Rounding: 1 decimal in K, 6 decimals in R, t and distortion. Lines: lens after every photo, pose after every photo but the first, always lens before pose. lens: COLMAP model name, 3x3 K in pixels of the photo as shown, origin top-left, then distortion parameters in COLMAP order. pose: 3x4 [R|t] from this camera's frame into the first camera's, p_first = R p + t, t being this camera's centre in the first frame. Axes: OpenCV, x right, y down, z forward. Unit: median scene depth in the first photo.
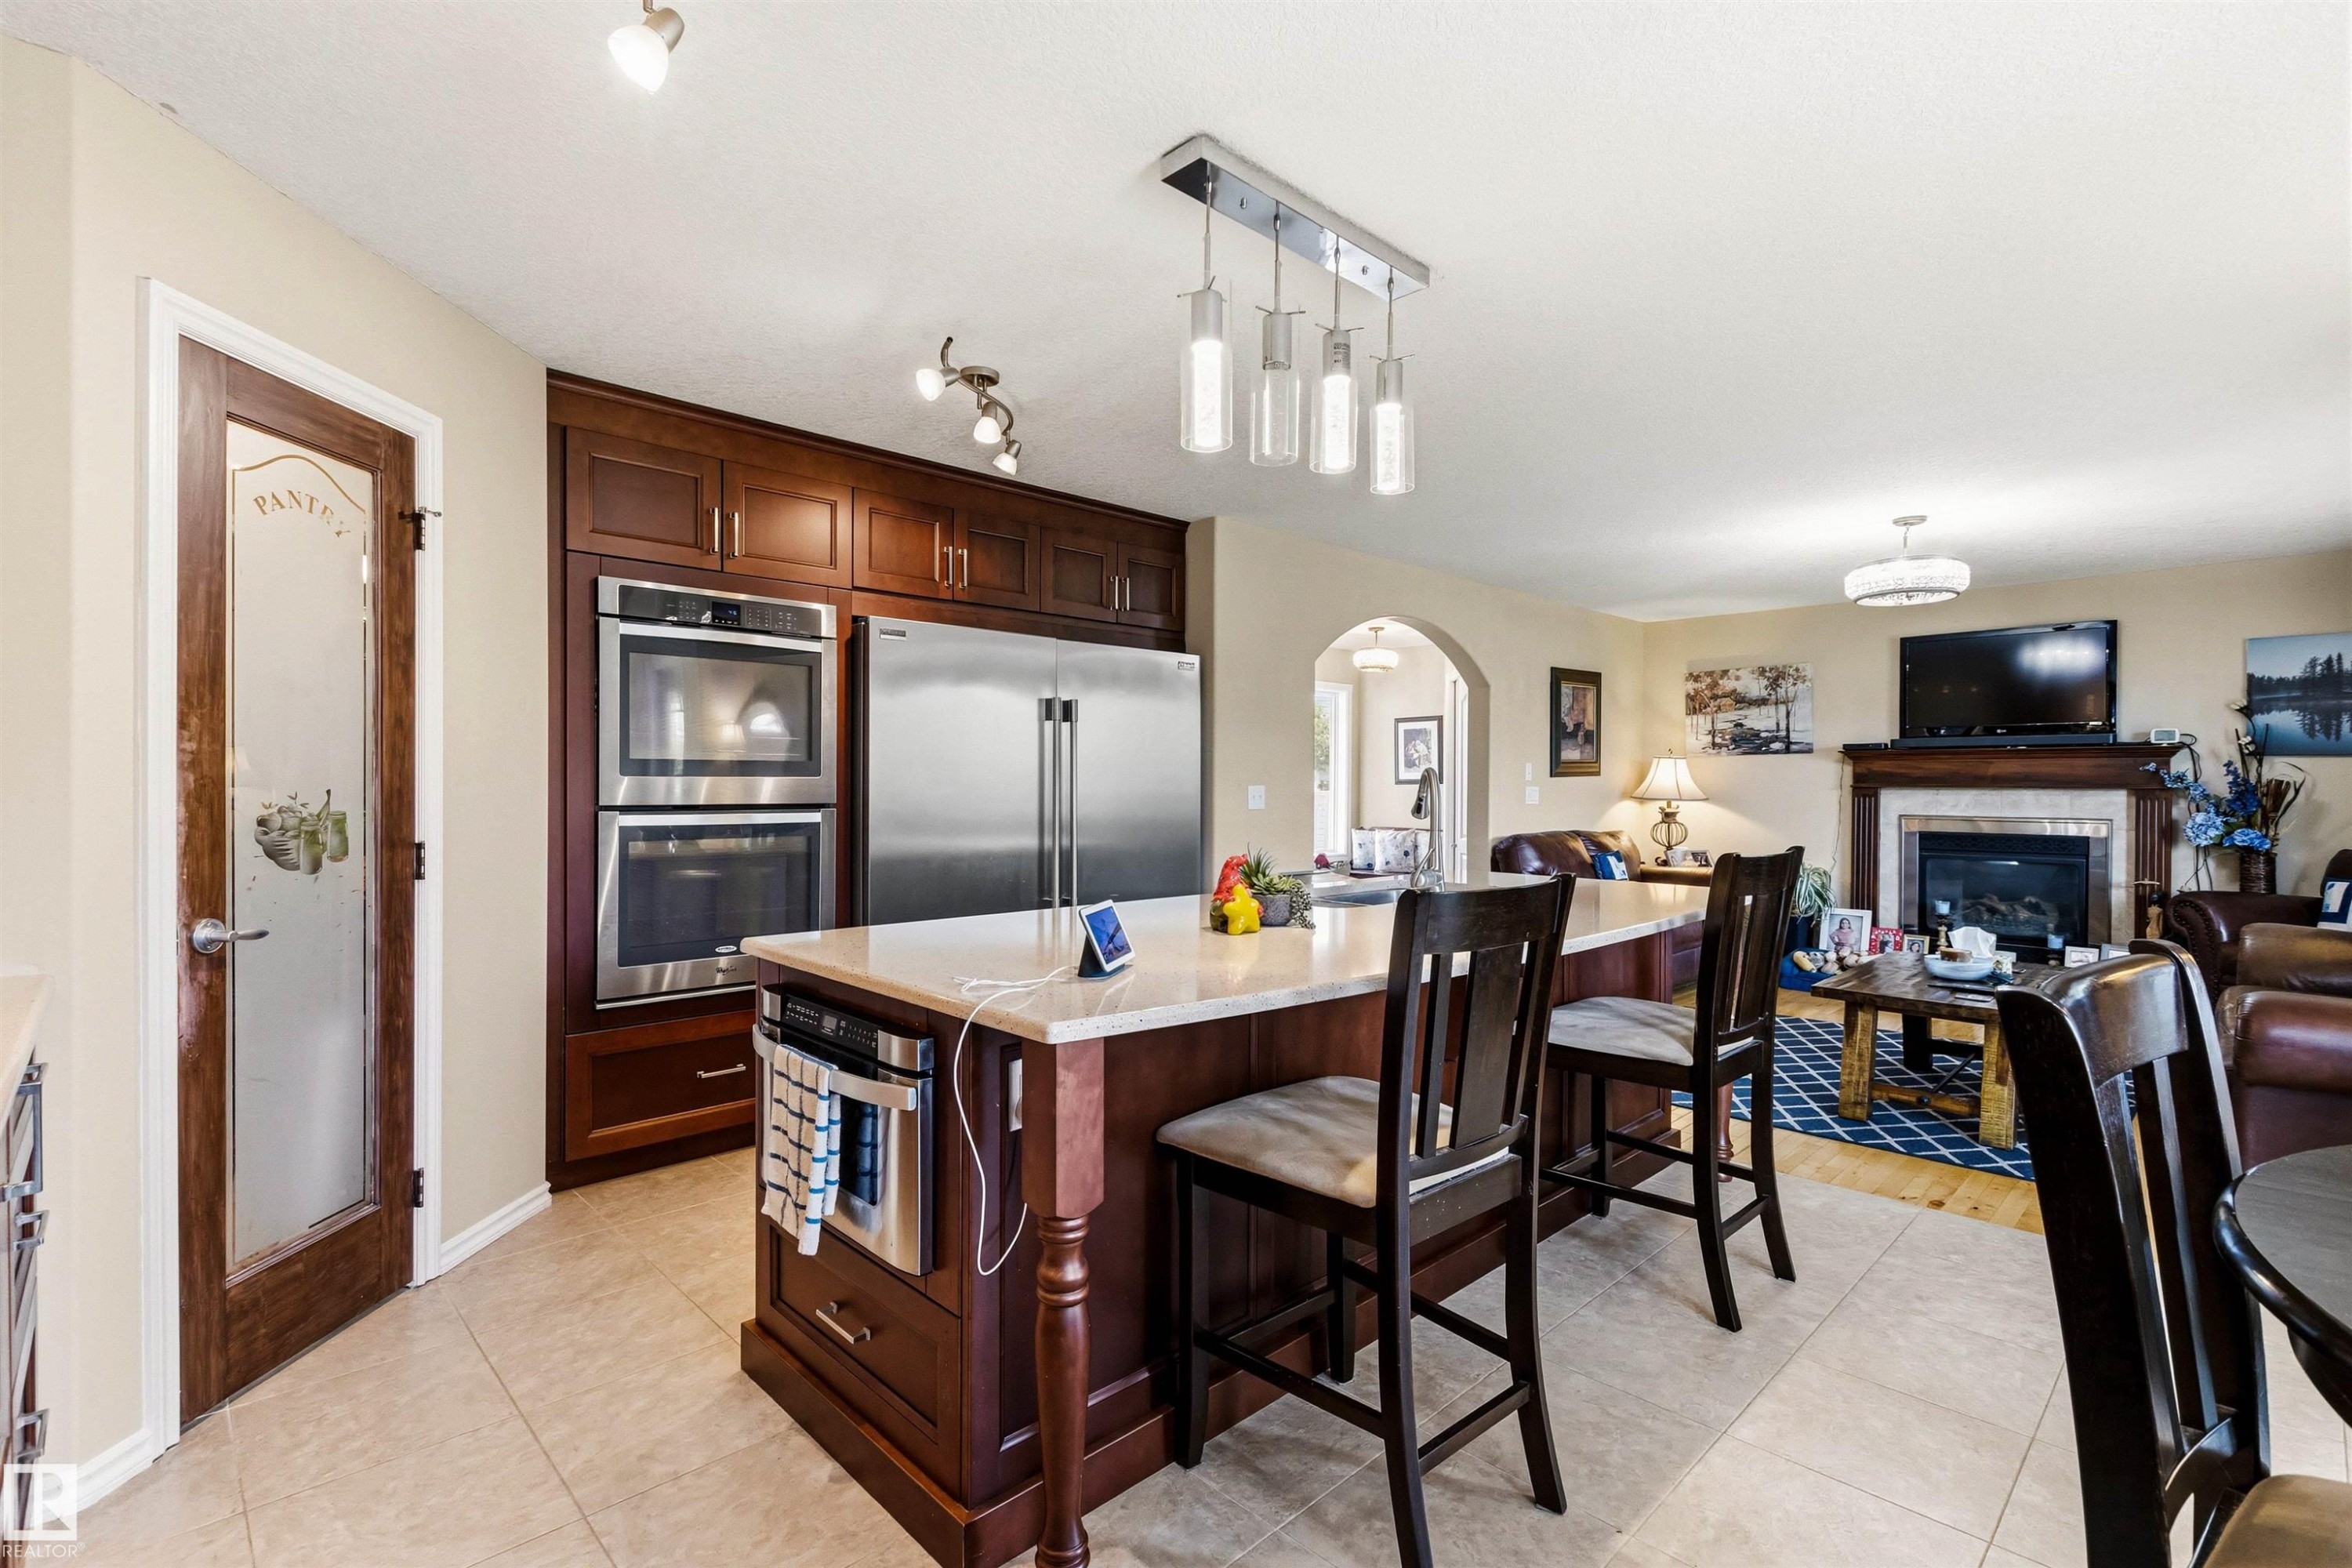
lens RADIAL K [[1075.0, 0, 1169.7], [0, 1075.0, 796.8], [0, 0, 1]] dist [0.005829, -0.001513]
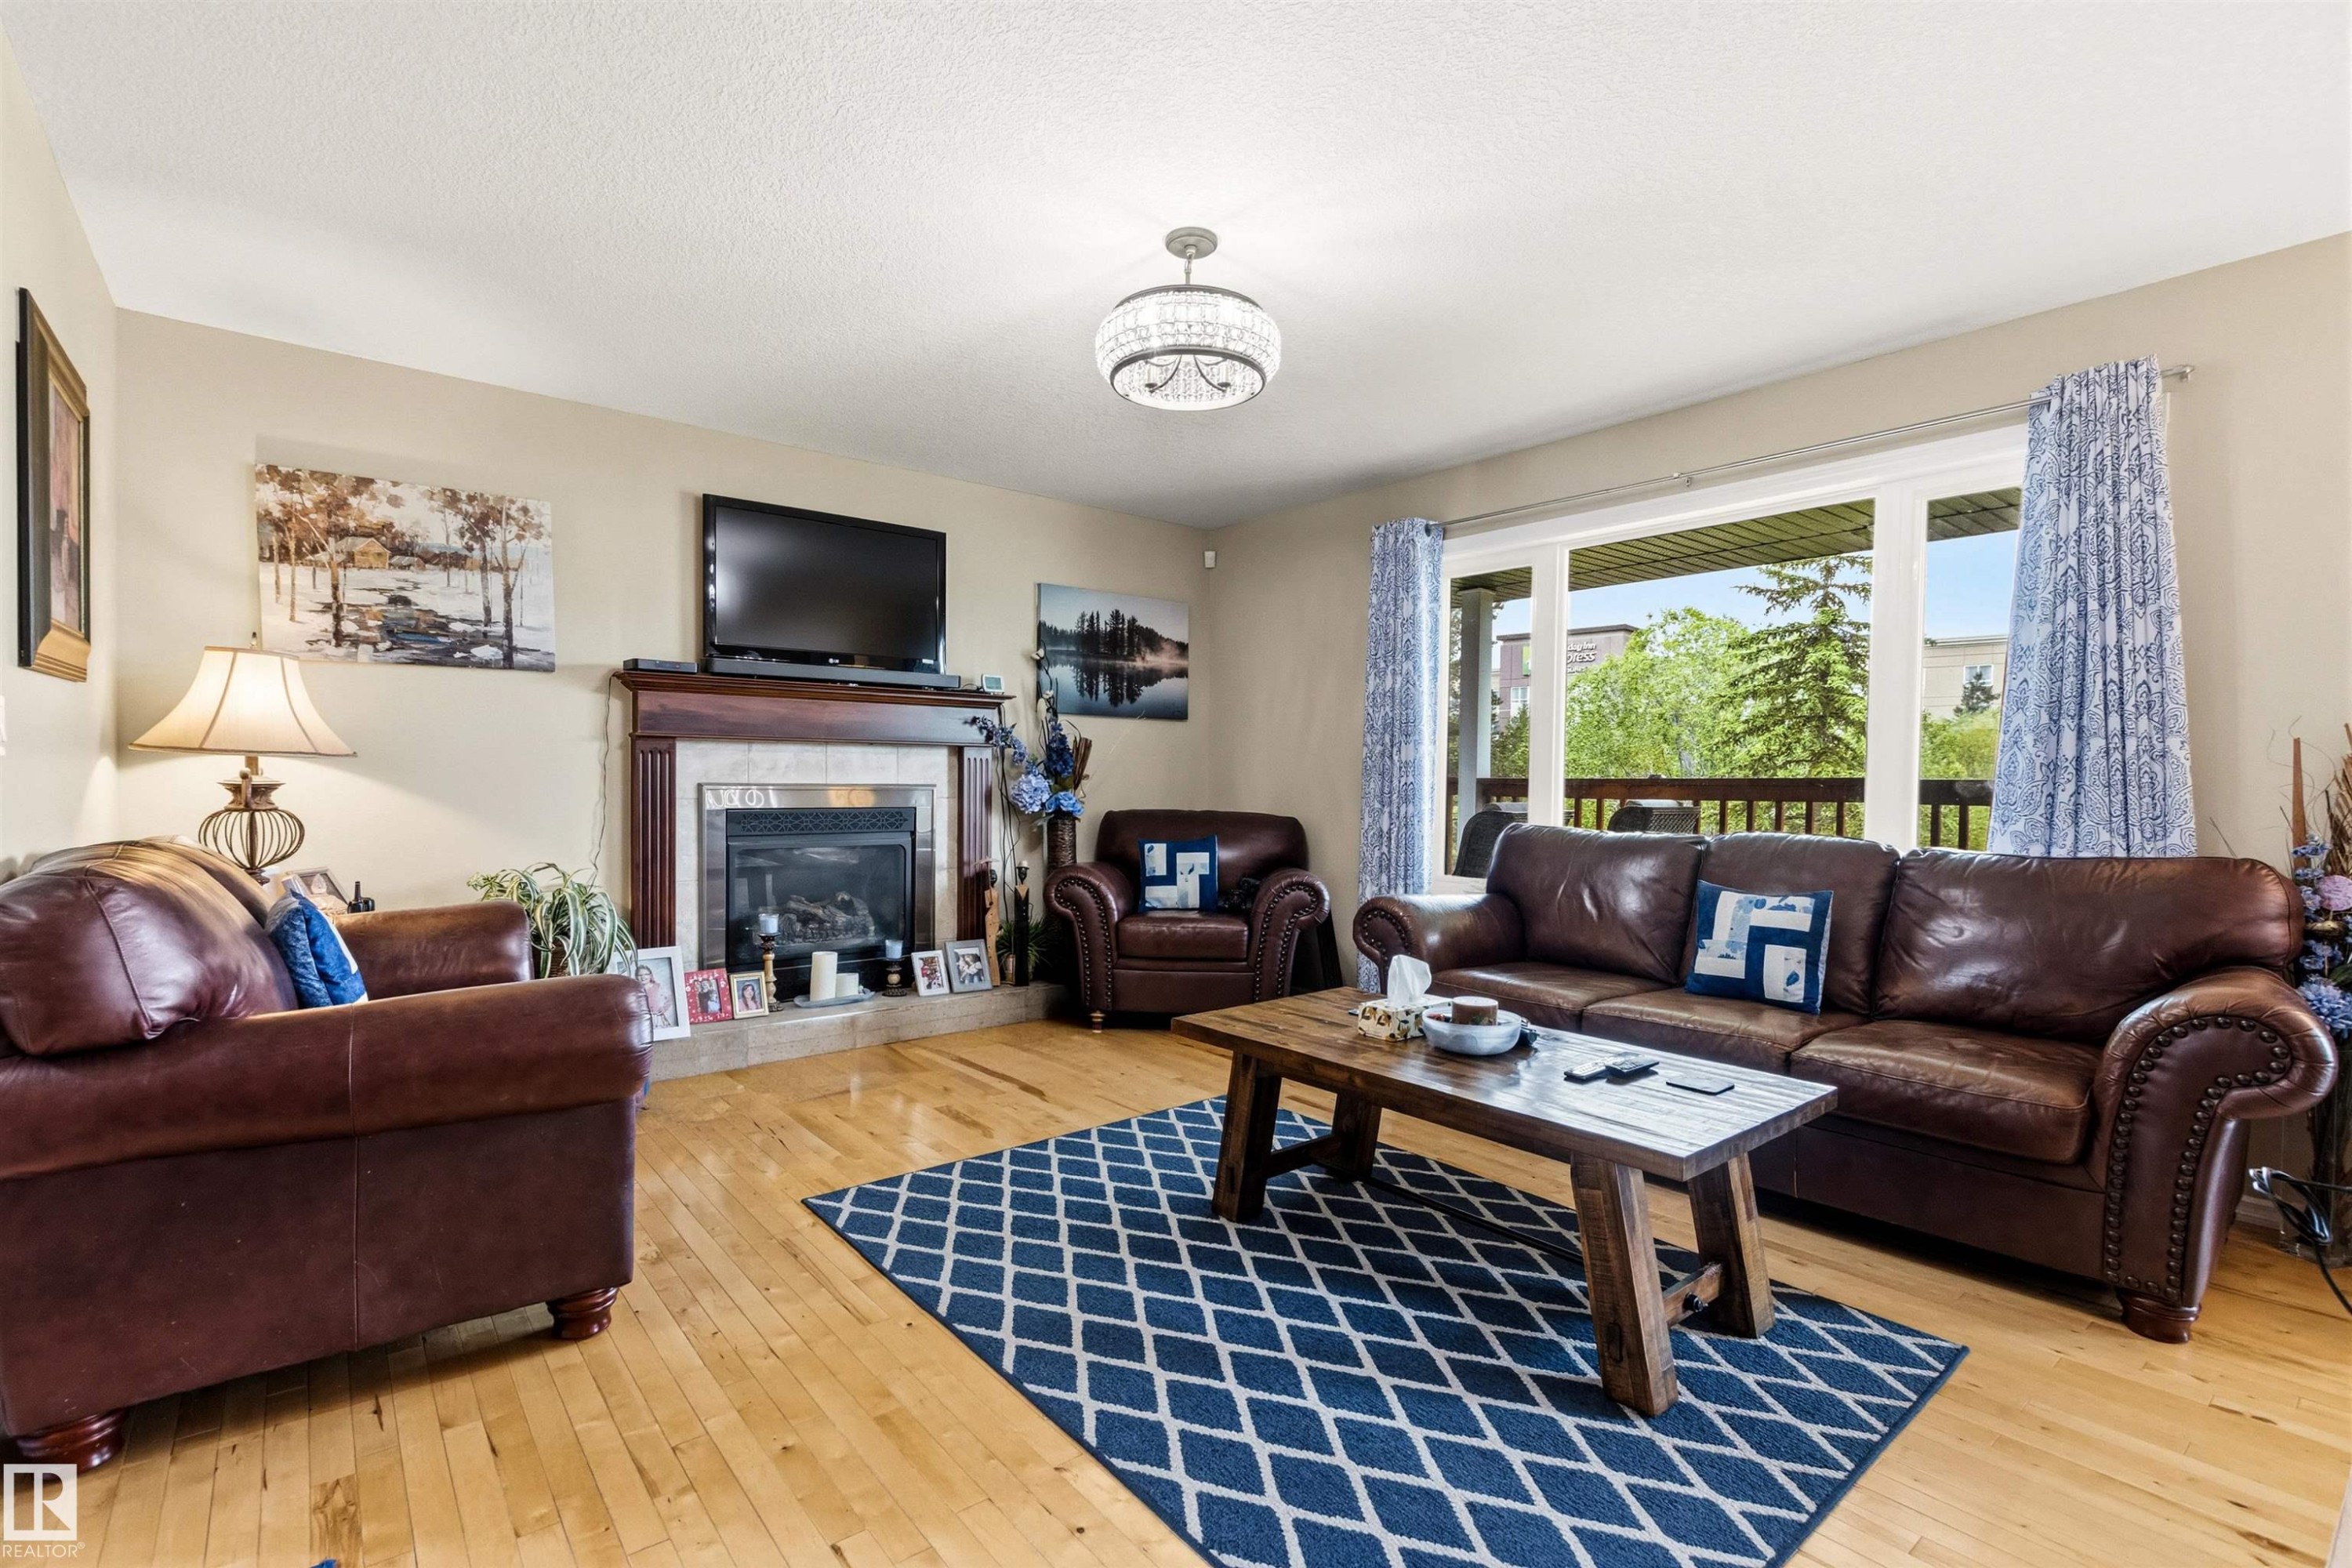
lens RADIAL K [[1075.0, 0, 1169.7], [0, 1075.0, 796.8], [0, 0, 1]] dist [0.005829, -0.001513]
pose [[0.085658, -0.020984, 0.996104, 0.091149], [0.002812, 0.999779, 0.020819, 0.012932], [-0.996321, 0.001018, 0.085698, 0.706724]]
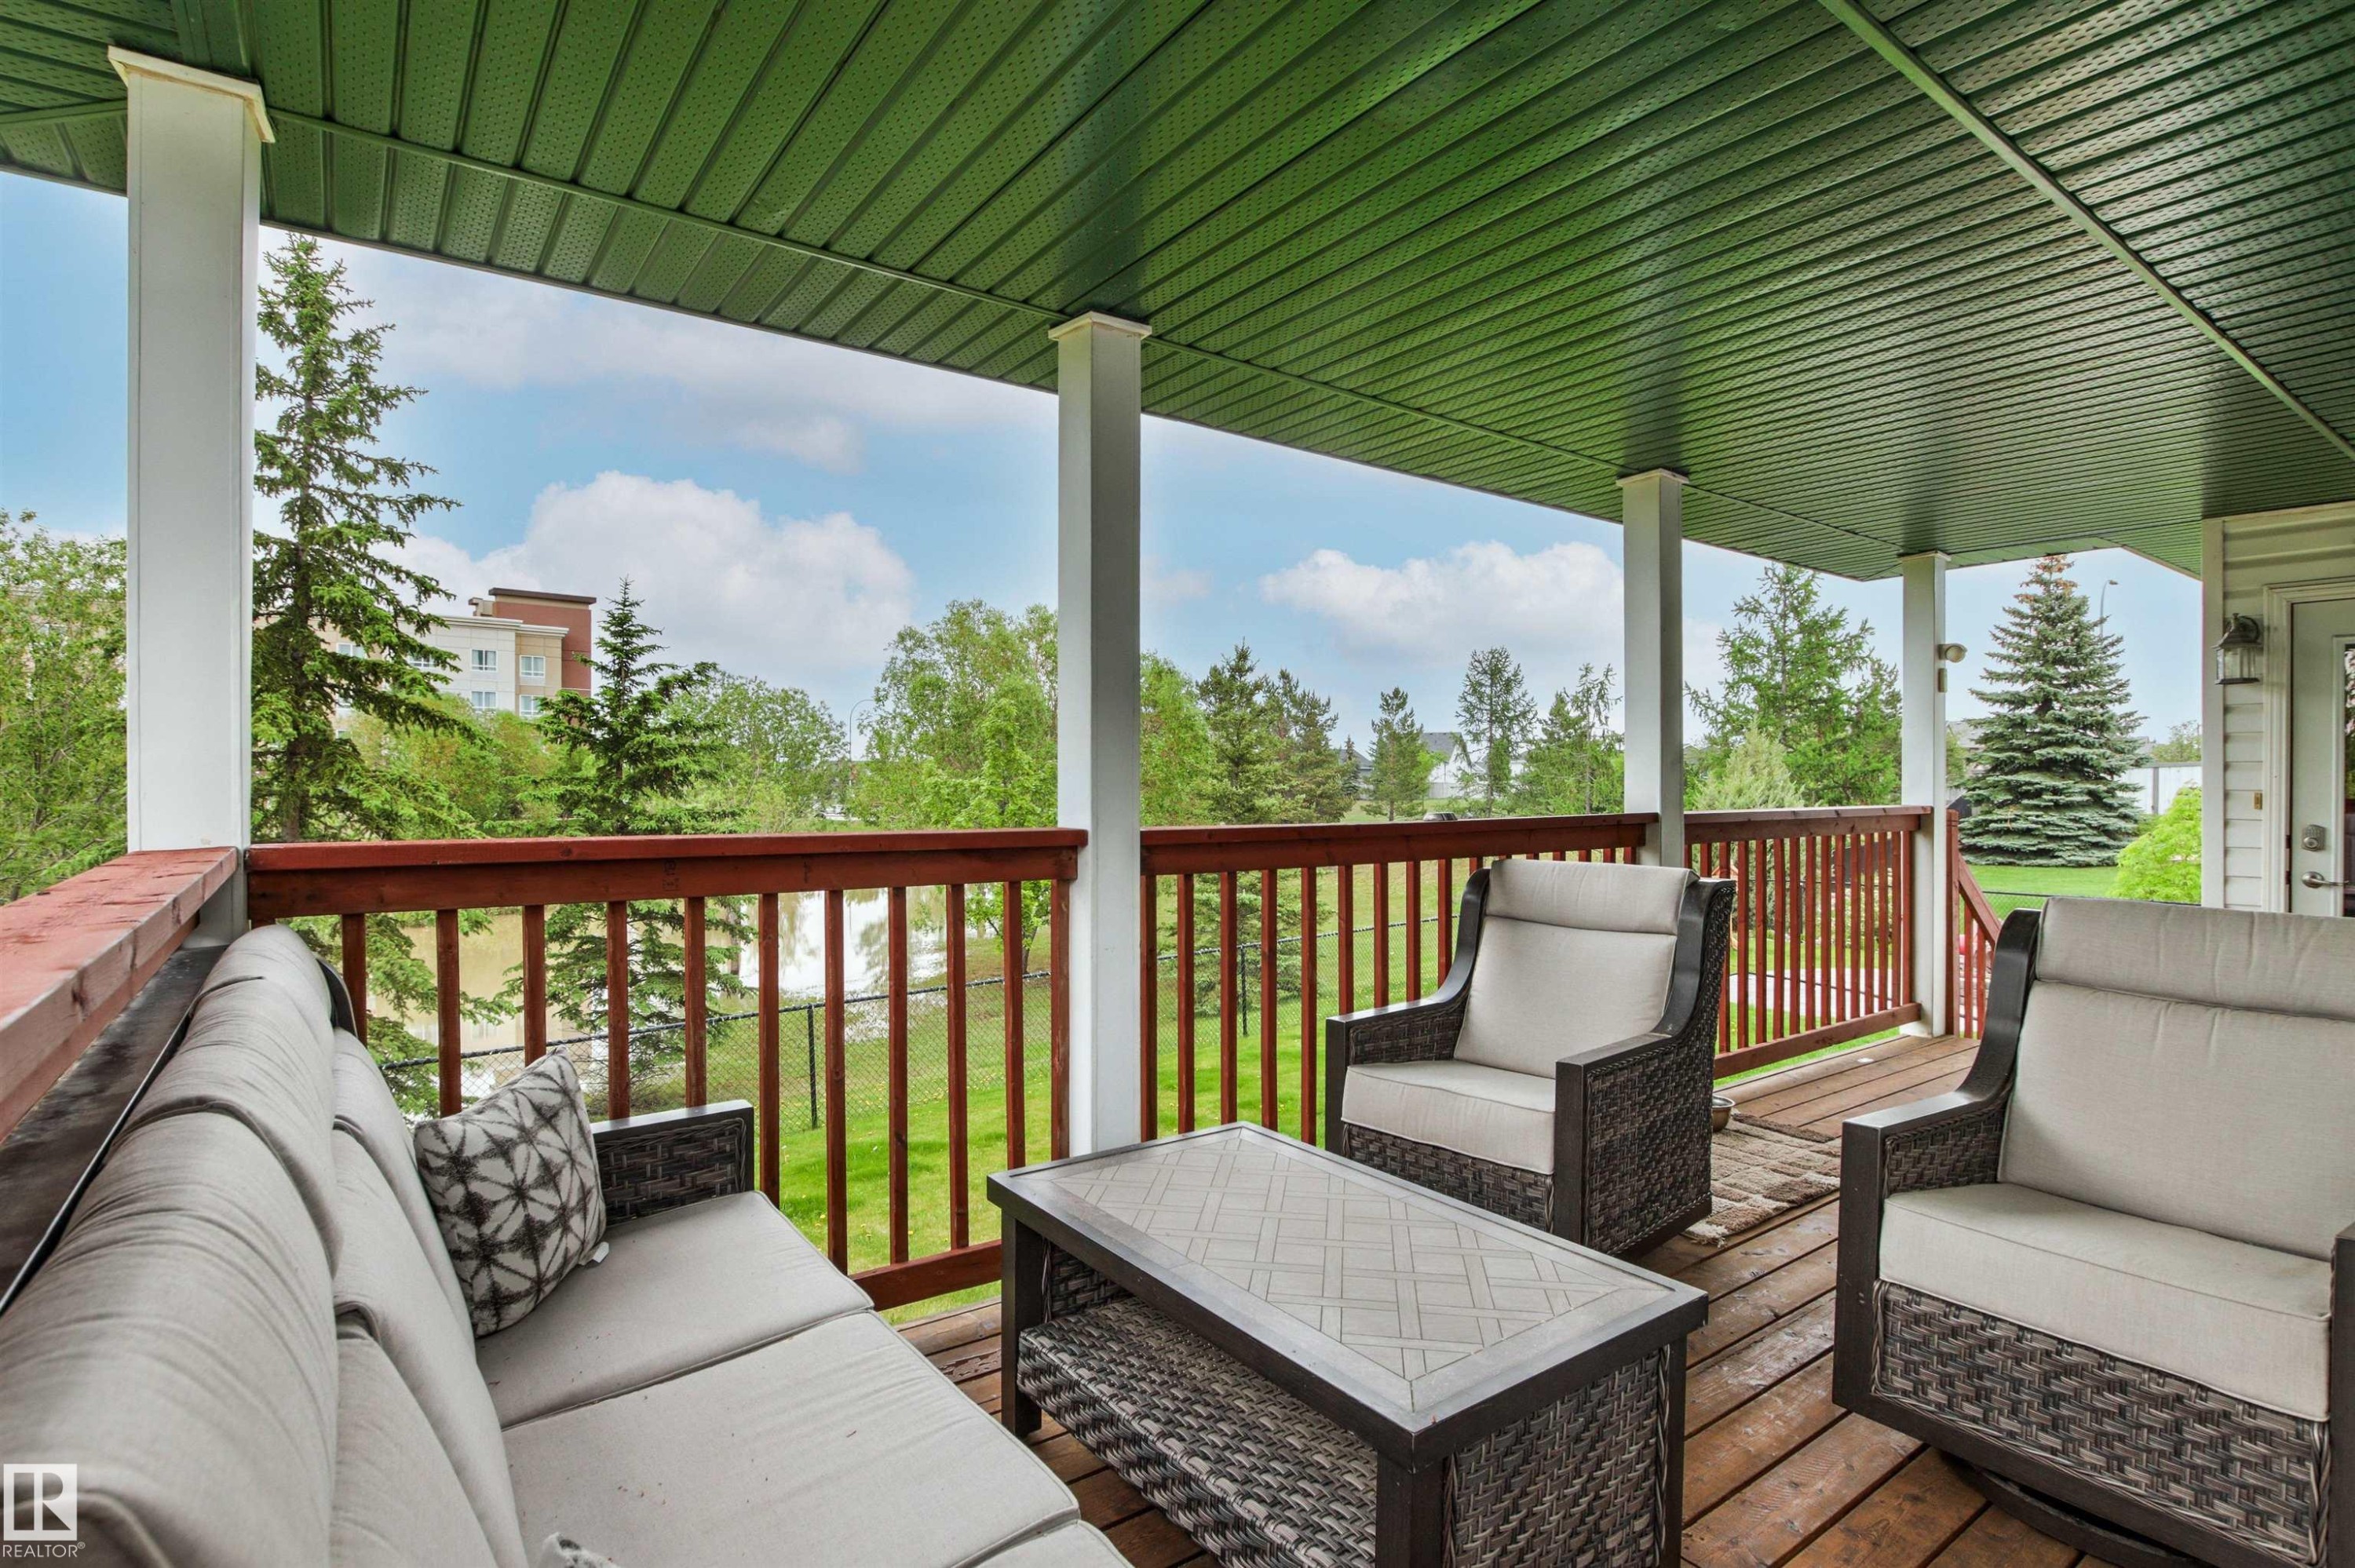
lens RADIAL K [[1153.0, 0, 1164.4], [0, 1153.0, 820.4], [0, 0, 1]] dist [-0.024994, -0.000018]
pose [[-0.990065, -0.012959, 0.140009, 1.160829], [-0.005777, 0.998652, 0.051582, -0.008205], [-0.140488, 0.050260, -0.988806, 0.935958]]
